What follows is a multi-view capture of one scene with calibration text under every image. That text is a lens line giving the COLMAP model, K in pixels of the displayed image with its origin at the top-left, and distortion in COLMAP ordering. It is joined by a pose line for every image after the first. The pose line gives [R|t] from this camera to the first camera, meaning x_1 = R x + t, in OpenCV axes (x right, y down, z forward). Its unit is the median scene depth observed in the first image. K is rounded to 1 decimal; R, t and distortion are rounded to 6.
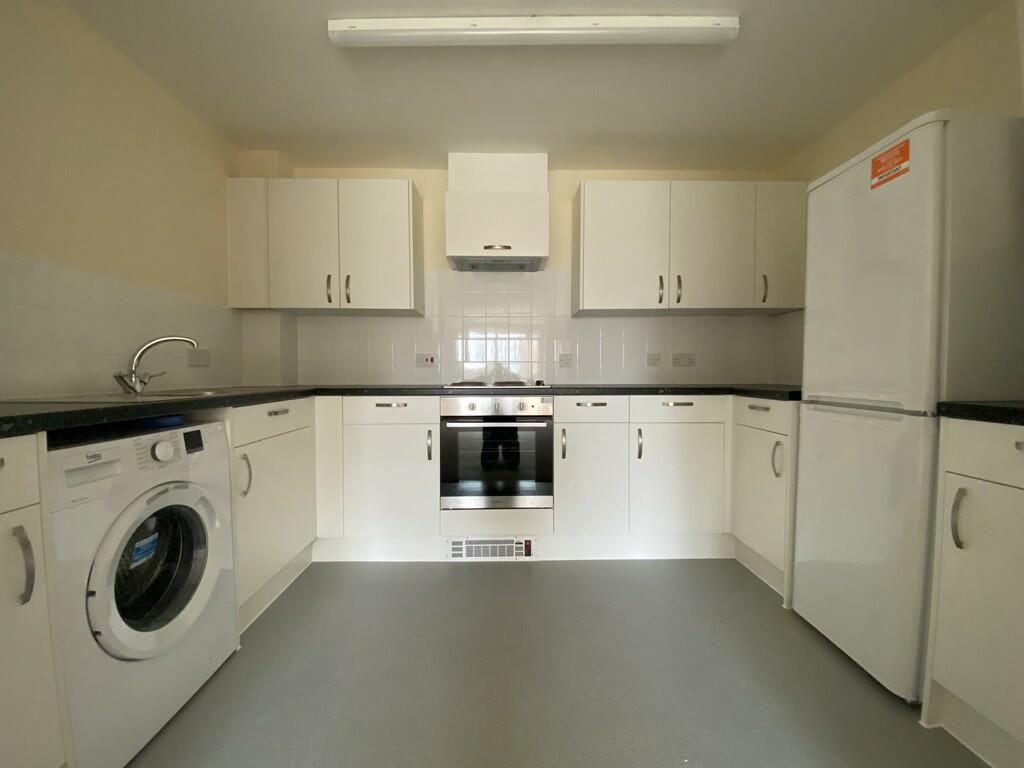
lens RADIAL K [[410.4, 0, 512.0], [0, 410.4, 384.0], [0, 0, 1]] dist [0.034307, -0.031349]
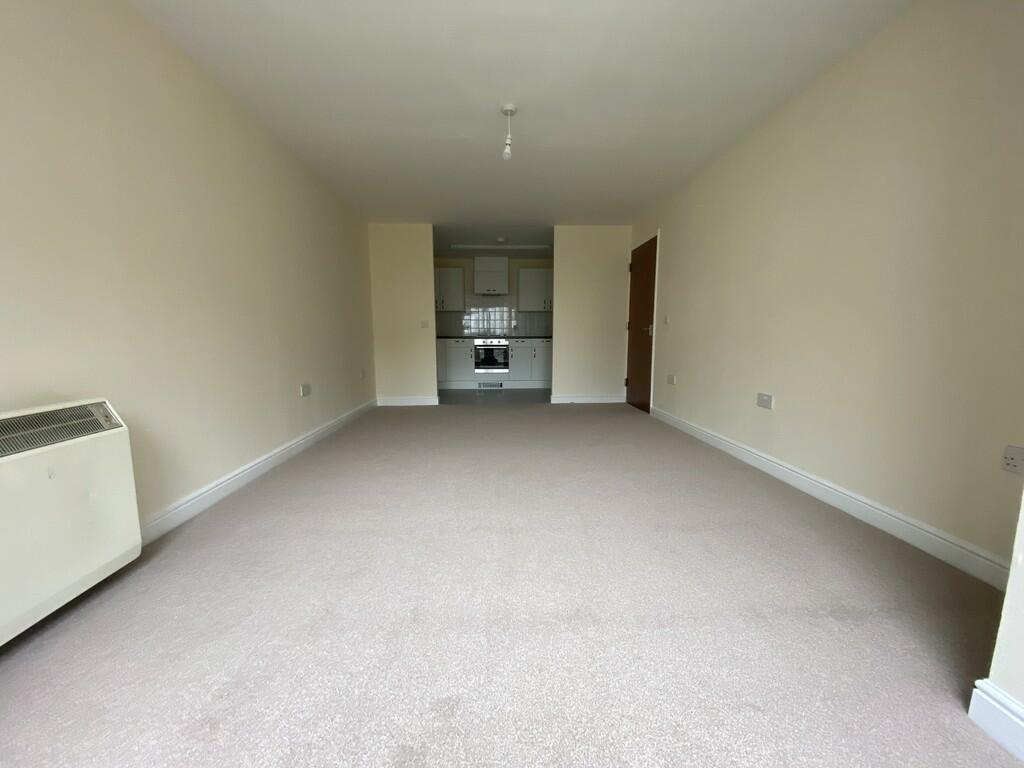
lens RADIAL K [[410.4, 0, 512.0], [0, 410.4, 384.0], [0, 0, 1]] dist [0.034307, -0.031349]
pose [[0.999173, -0.001658, 0.040632, -0.008518], [-0.001654, 0.996685, 0.081339, 0.120478], [-0.040632, -0.081339, 0.995858, -2.276451]]
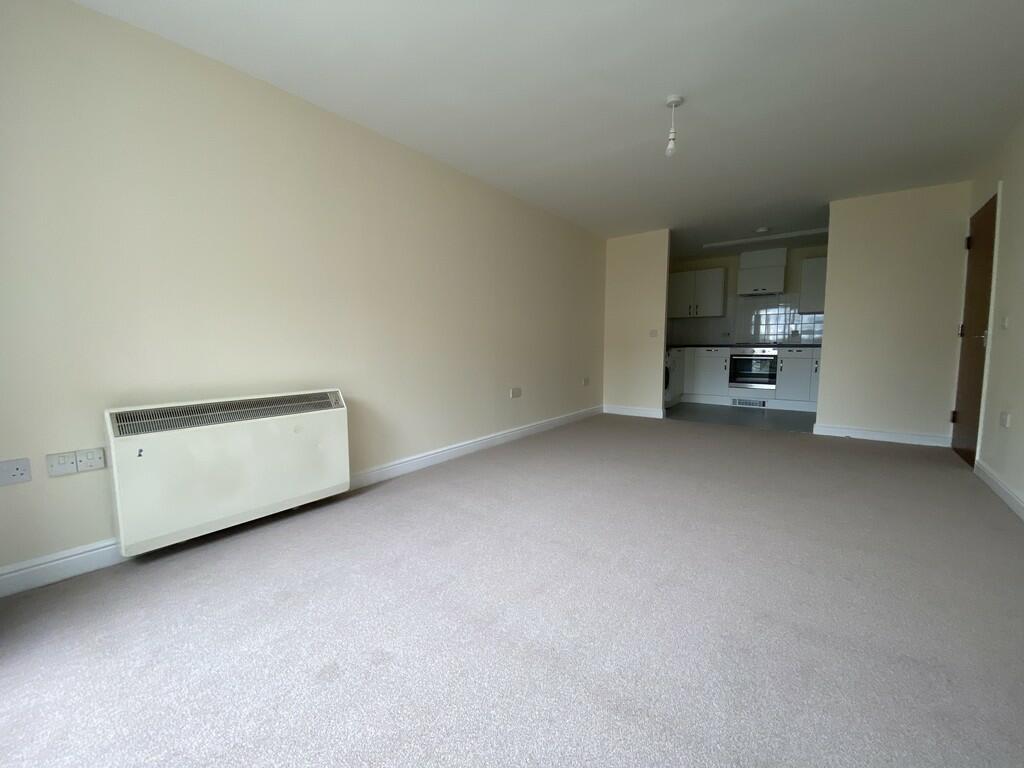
lens RADIAL K [[410.4, 0, 512.0], [0, 410.4, 384.0], [0, 0, 1]] dist [0.034307, -0.031349]
pose [[0.789505, 0.061979, -0.610606, 0.386880], [-0.019881, 0.996948, 0.075488, 0.093553], [0.613422, -0.047459, 0.788328, -2.172759]]
